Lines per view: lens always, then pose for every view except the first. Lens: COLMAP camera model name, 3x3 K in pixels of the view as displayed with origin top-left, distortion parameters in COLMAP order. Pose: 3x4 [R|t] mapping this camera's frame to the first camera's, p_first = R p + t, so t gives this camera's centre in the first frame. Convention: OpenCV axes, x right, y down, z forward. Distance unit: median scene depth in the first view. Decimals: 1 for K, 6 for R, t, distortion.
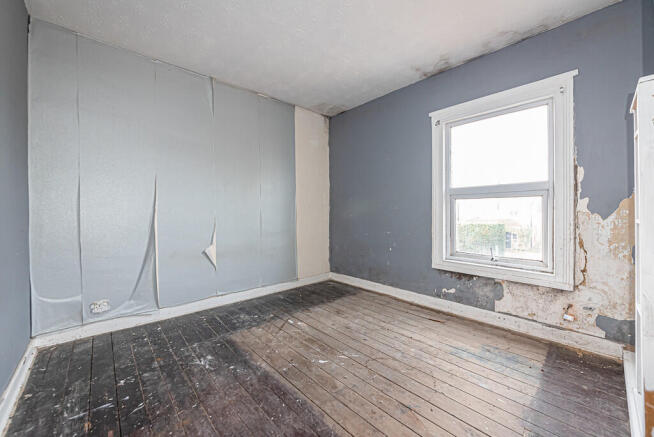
lens RADIAL K [[251.5, 0, 328.1], [0, 251.5, 216.4], [0, 0, 1]] dist [-0.002400, -0.000320]
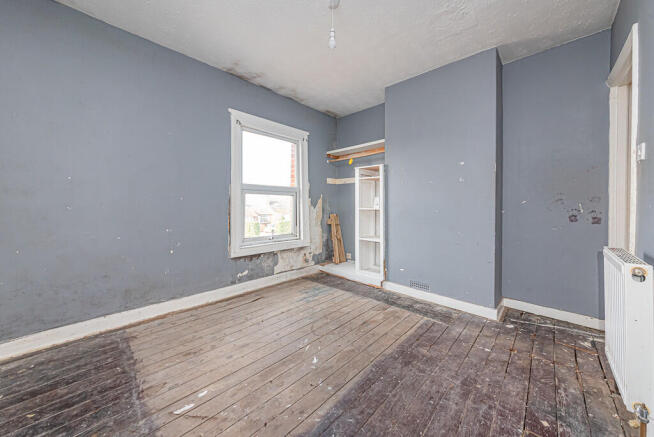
lens RADIAL K [[235.0, 0, 342.1], [0, 235.0, 205.9], [0, 0, 1]] dist [0.000435, -0.000242]
pose [[-0.091260, 0.000900, 0.995827, -0.691274], [0.011216, 0.999937, 0.000124, -0.006041], [-0.995764, 0.011180, -0.091264, 0.729629]]
